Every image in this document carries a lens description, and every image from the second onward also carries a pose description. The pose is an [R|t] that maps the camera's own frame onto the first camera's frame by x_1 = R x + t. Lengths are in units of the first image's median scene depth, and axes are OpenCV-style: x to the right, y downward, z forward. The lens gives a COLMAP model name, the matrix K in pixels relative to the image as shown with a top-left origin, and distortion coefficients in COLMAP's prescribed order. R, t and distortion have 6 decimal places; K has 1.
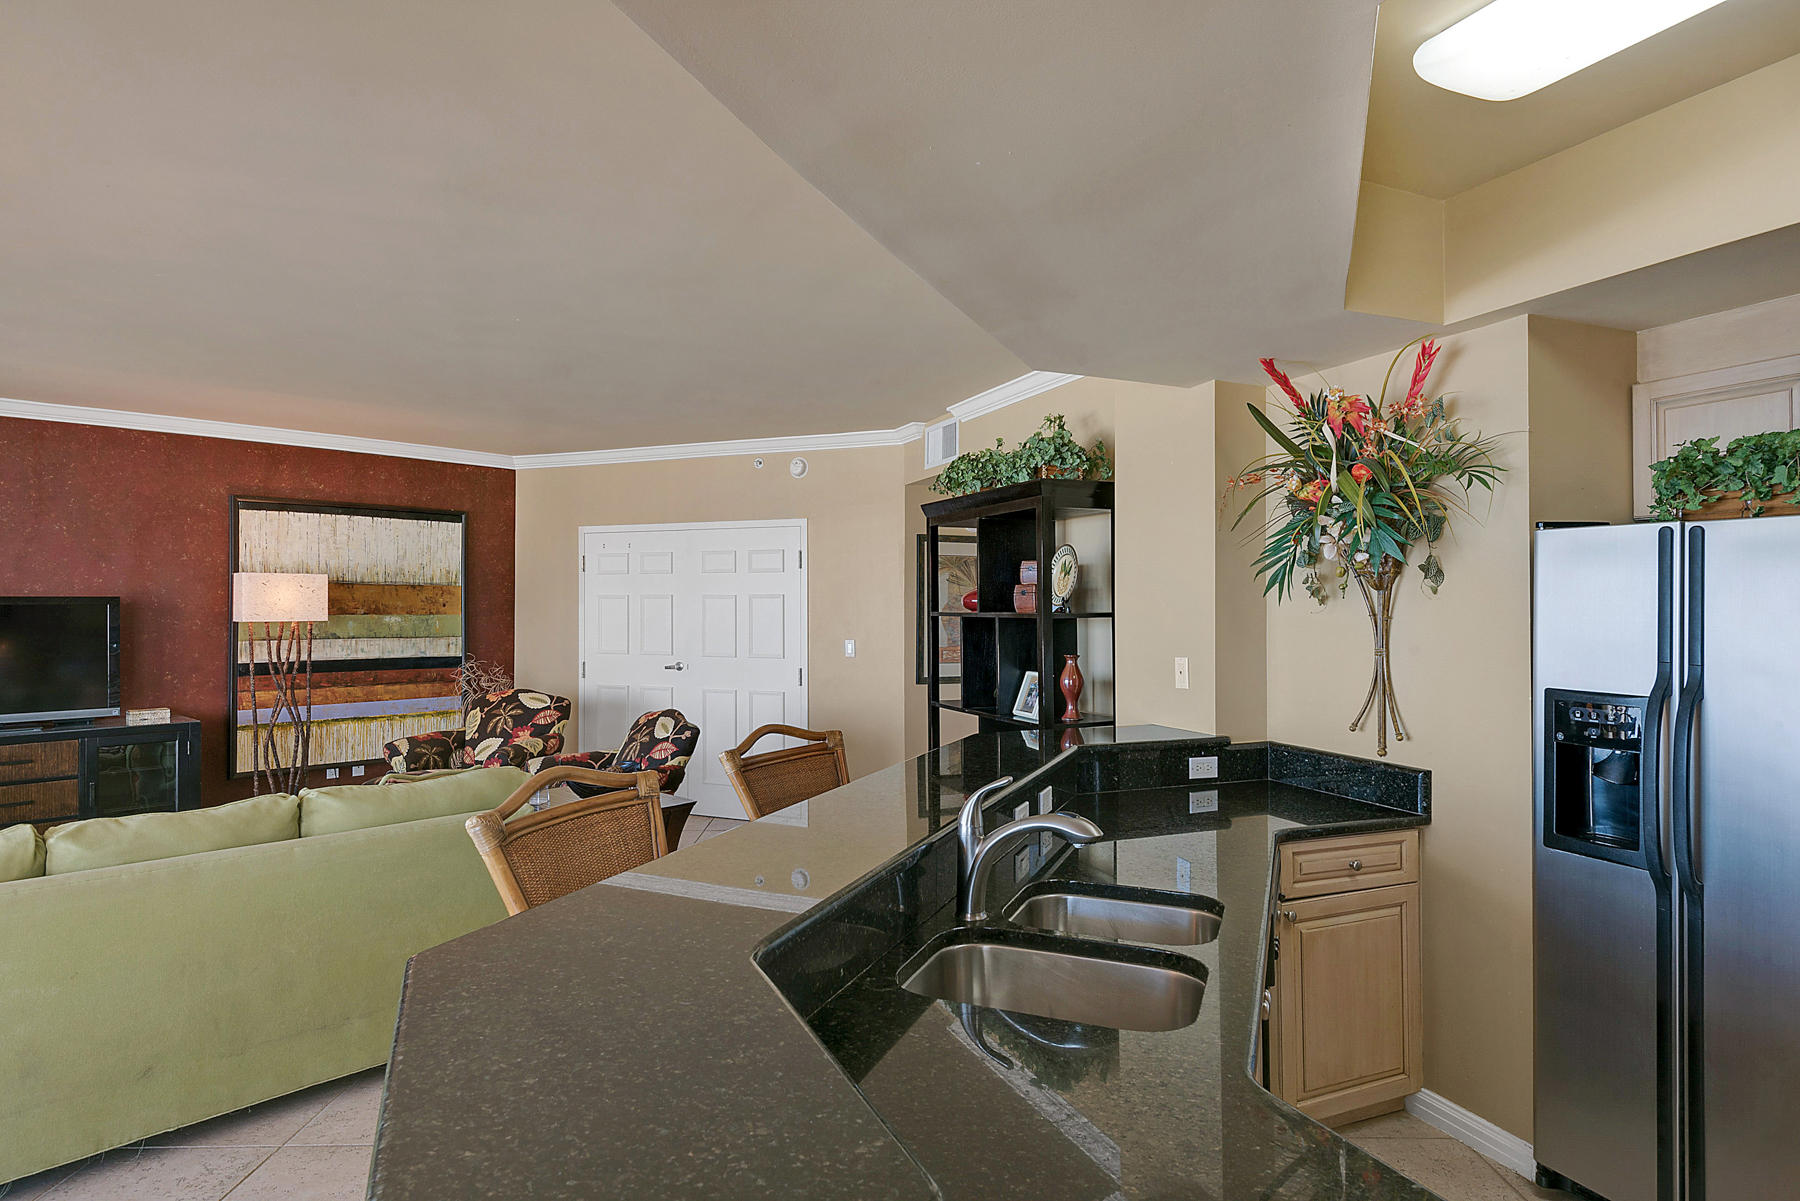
lens RADIAL K [[972.5, 0, 911.5], [0, 972.5, 563.7], [0, 0, 1]] dist [-0.003278, -0.001938]
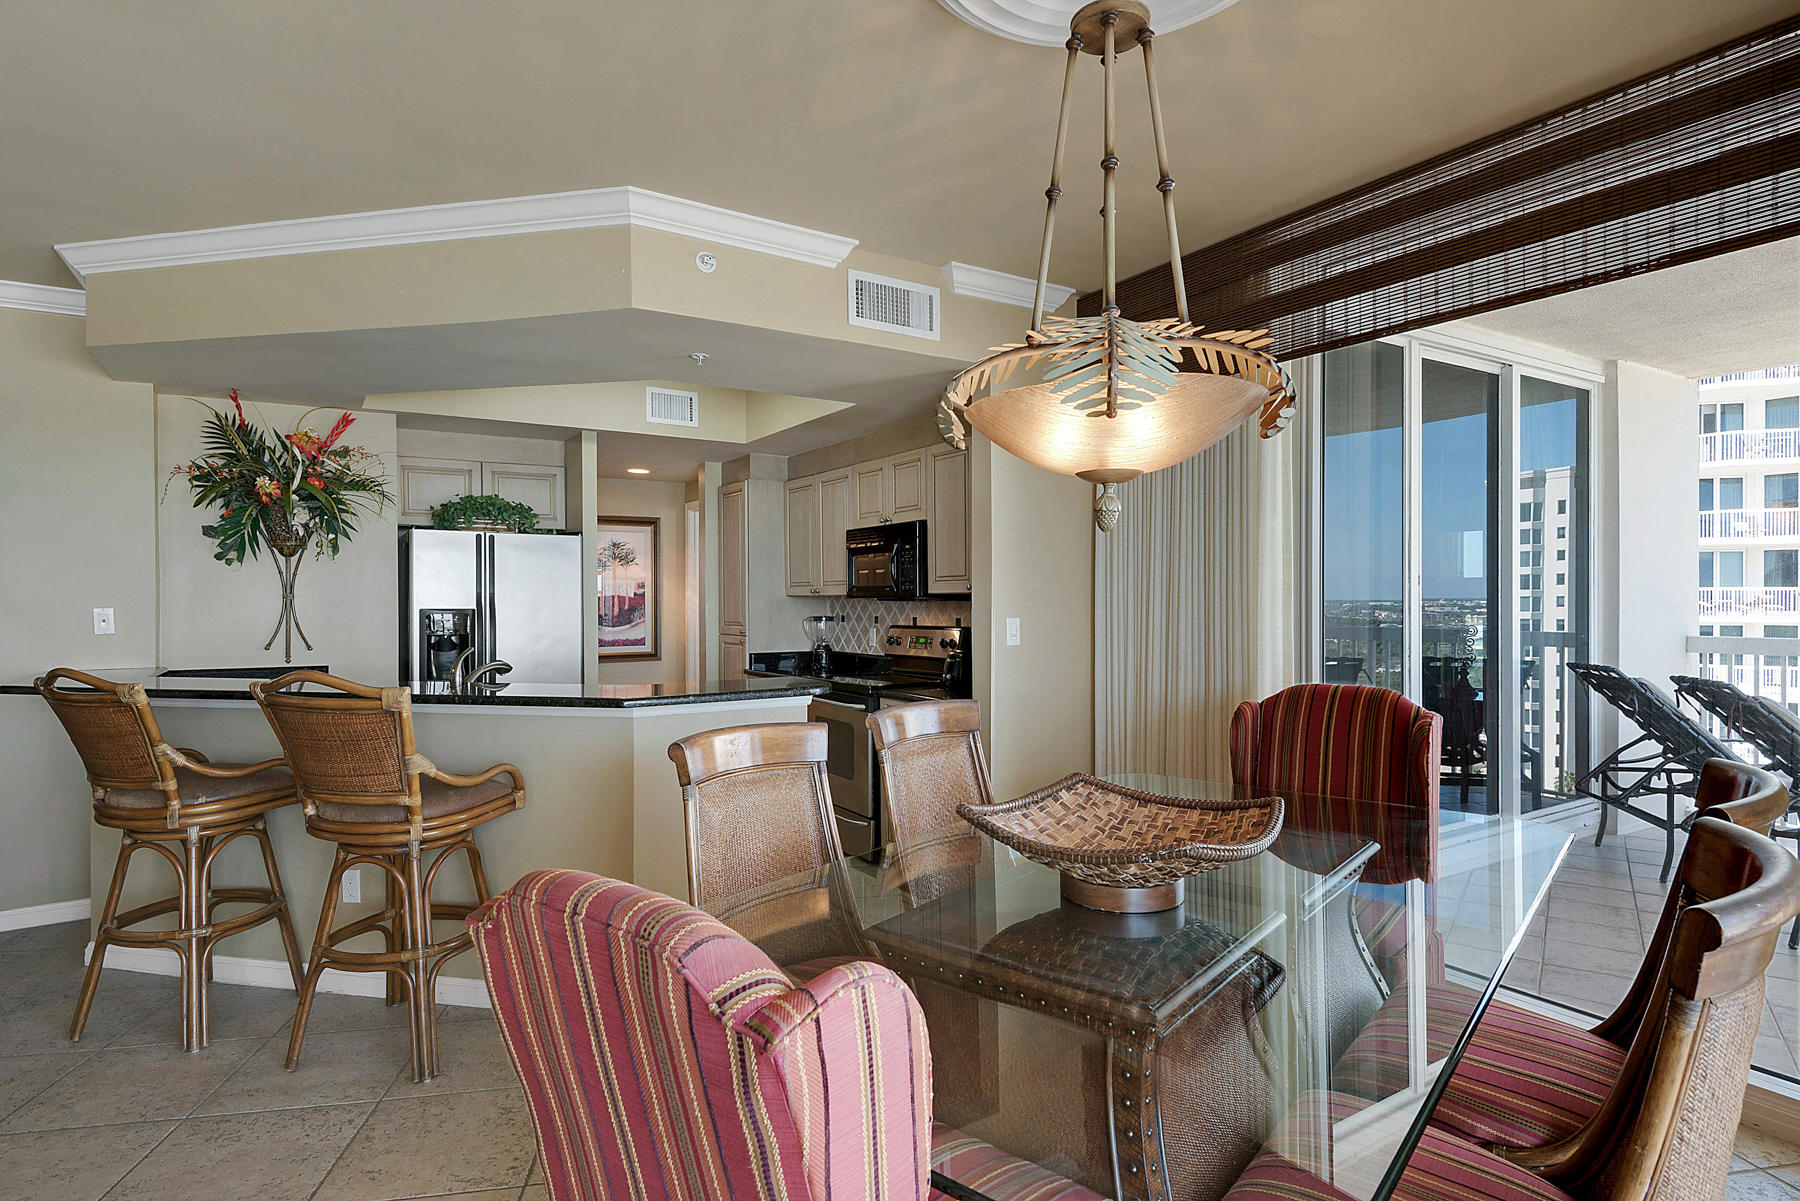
lens RADIAL K [[945.4, 0, 883.0], [0, 945.4, 603.6], [0, 0, 1]] dist [0.001563, 0.000546]
pose [[-0.170960, -0.014155, 0.985176, -1.221360], [-0.042094, 0.999089, 0.007050, 0.054803], [-0.984378, -0.040265, -0.171400, 0.346466]]
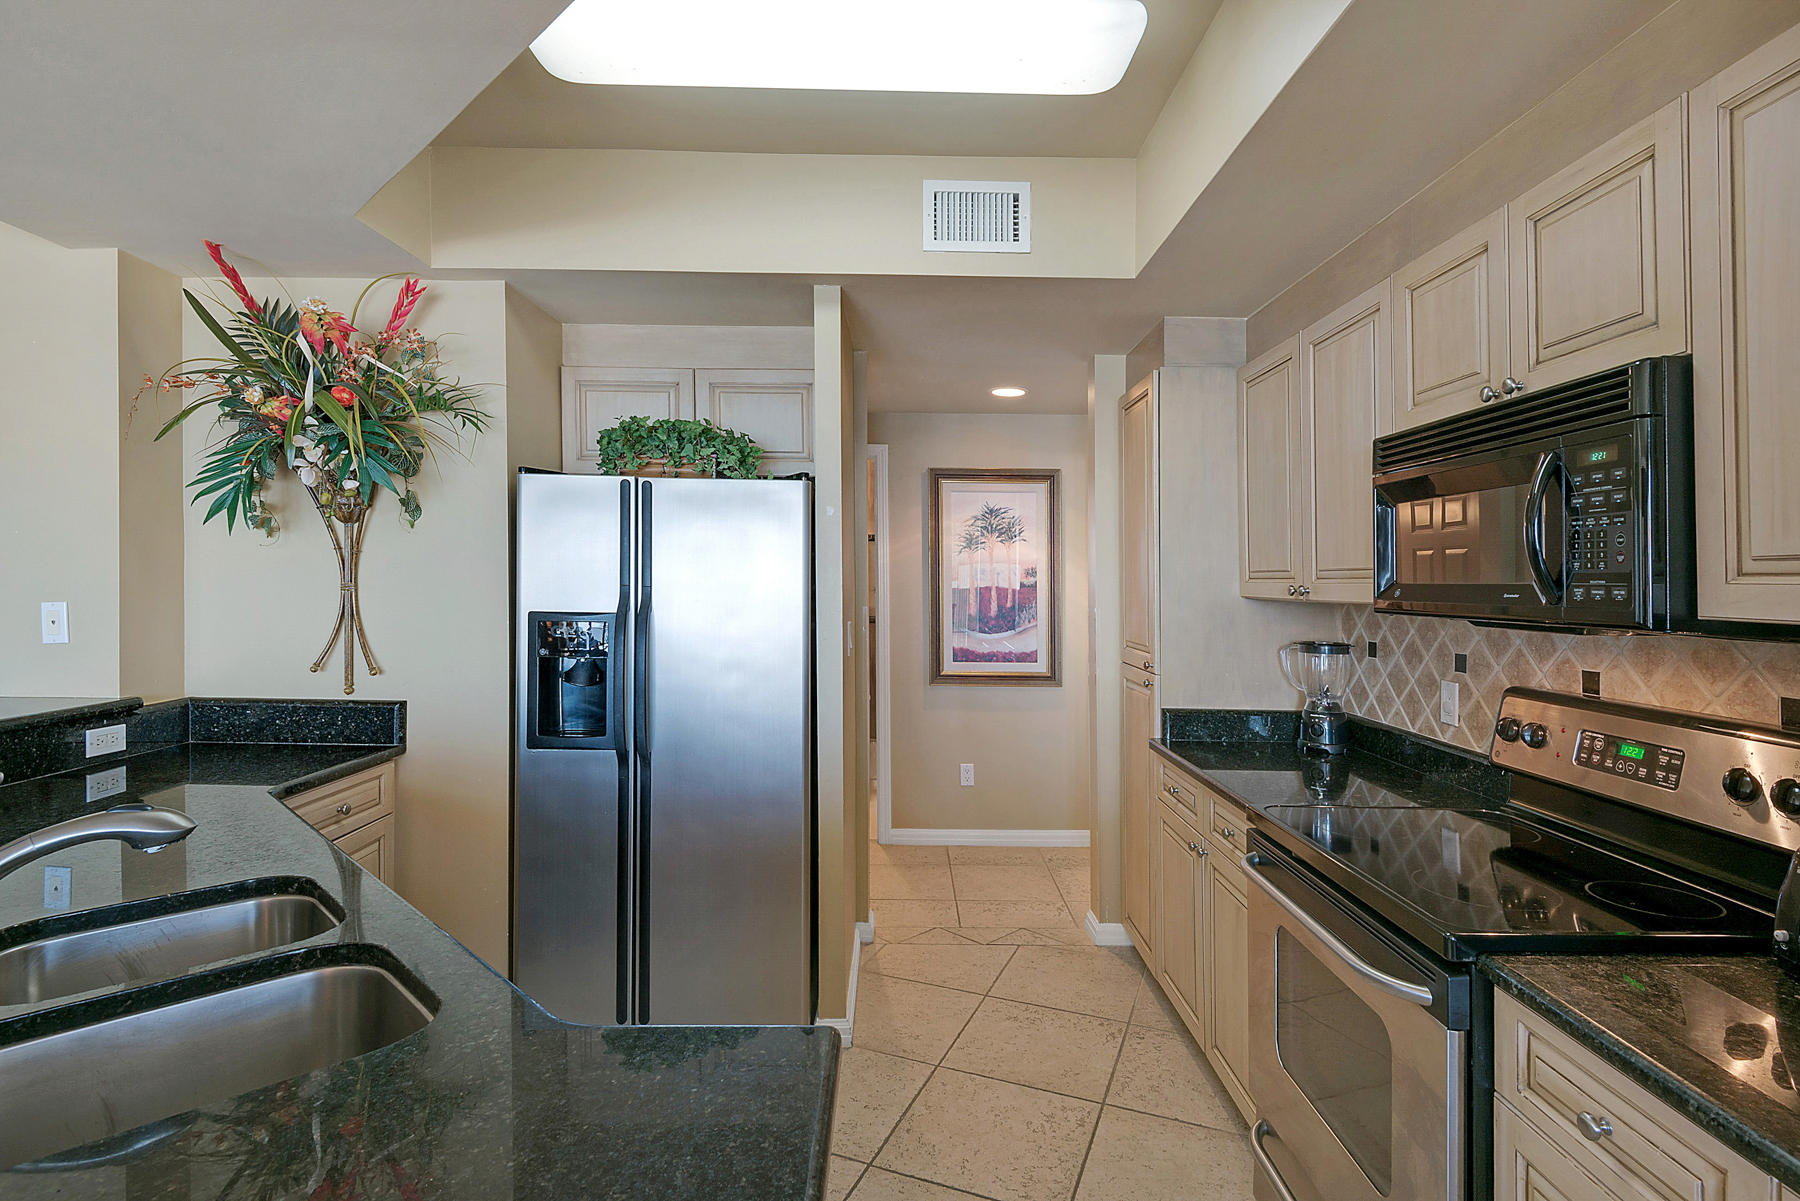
lens RADIAL K [[882.1, 0, 887.6], [0, 882.1, 559.3], [0, 0, 1]] dist [-0.005256, -0.005335]
pose [[0.383120, 0.016519, 0.923551, -0.122735], [-0.050477, 0.998720, 0.003076, 0.035757], [-0.922318, -0.047796, 0.383464, 0.182993]]
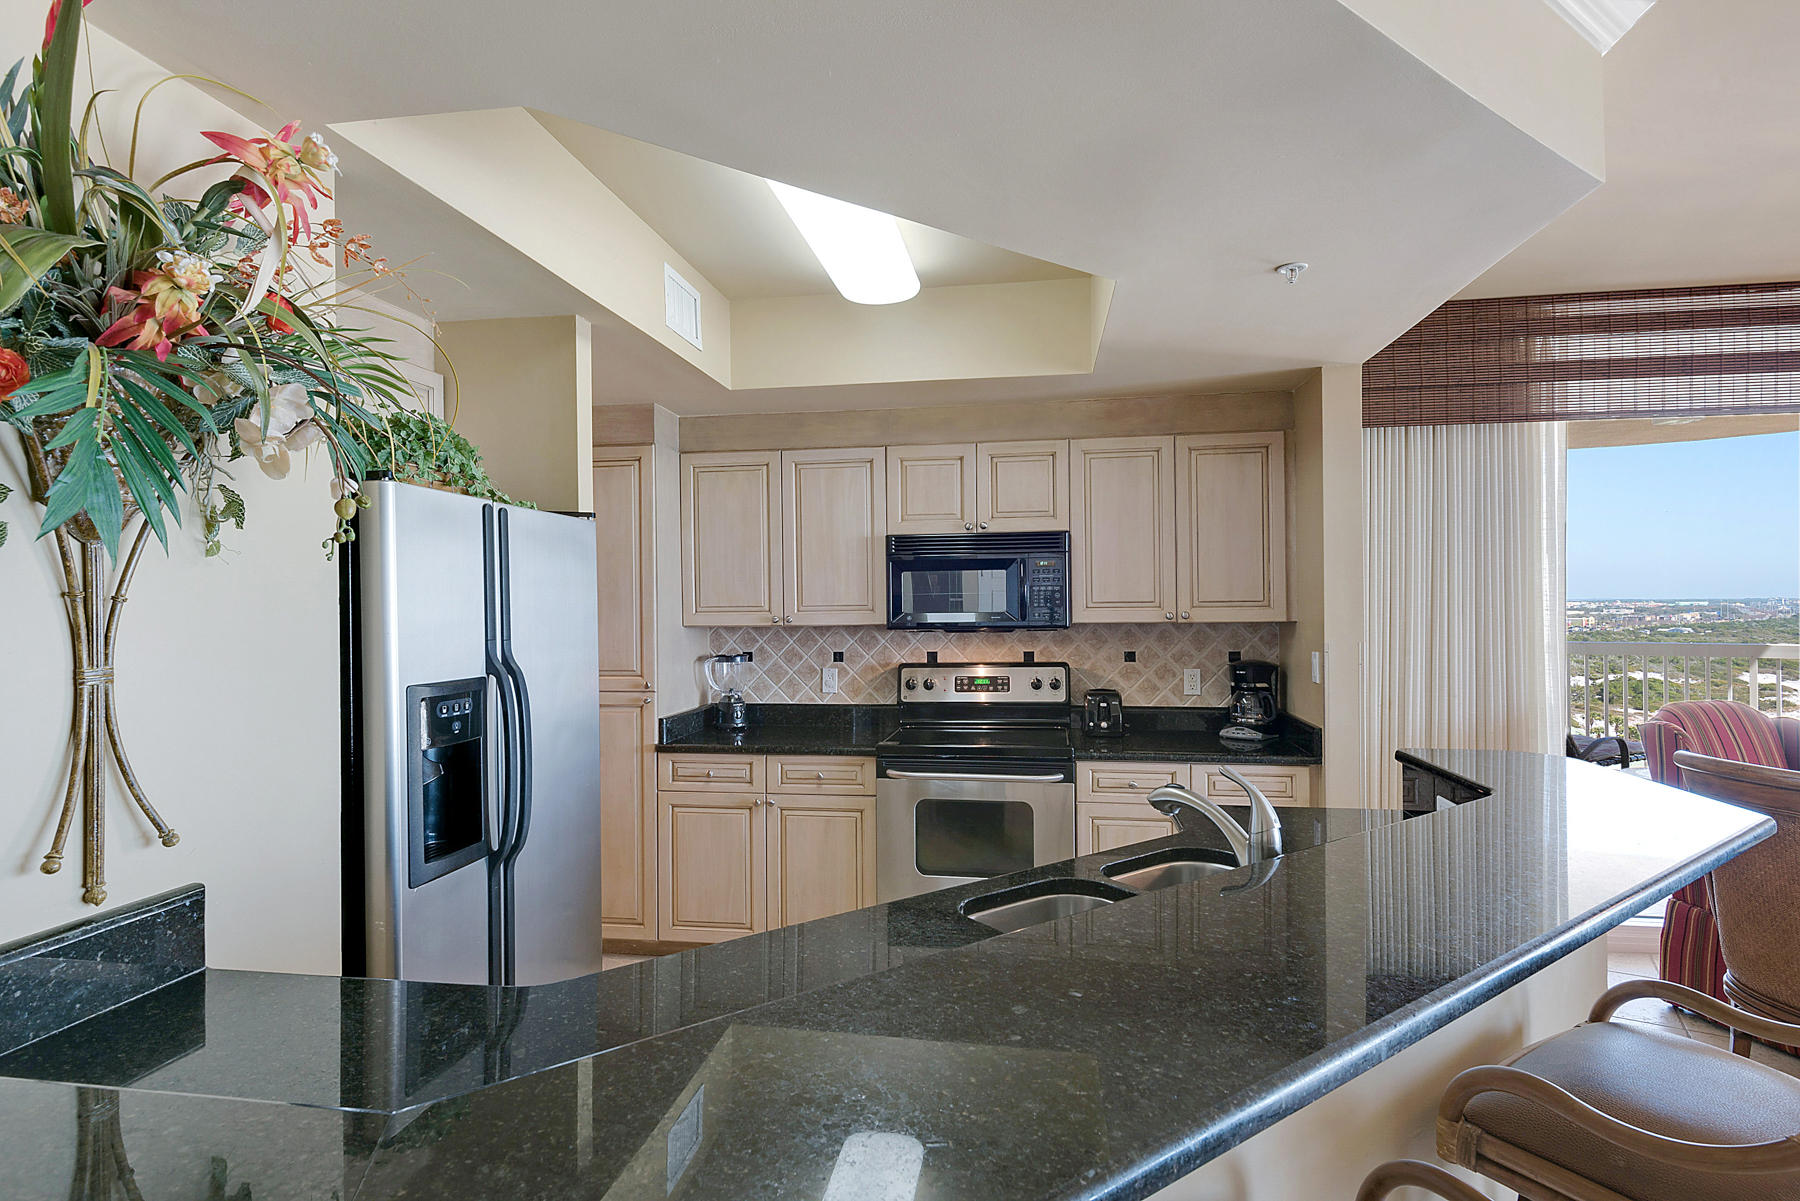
lens RADIAL K [[945.4, 0, 903.4], [0, 945.4, 591.9], [0, 0, 1]] dist [0.001563, 0.000546]
pose [[-0.856339, 0.003639, 0.516401, -0.066647], [-0.022746, 0.998739, -0.044758, 0.067073], [-0.515913, -0.050074, -0.855176, 1.252896]]
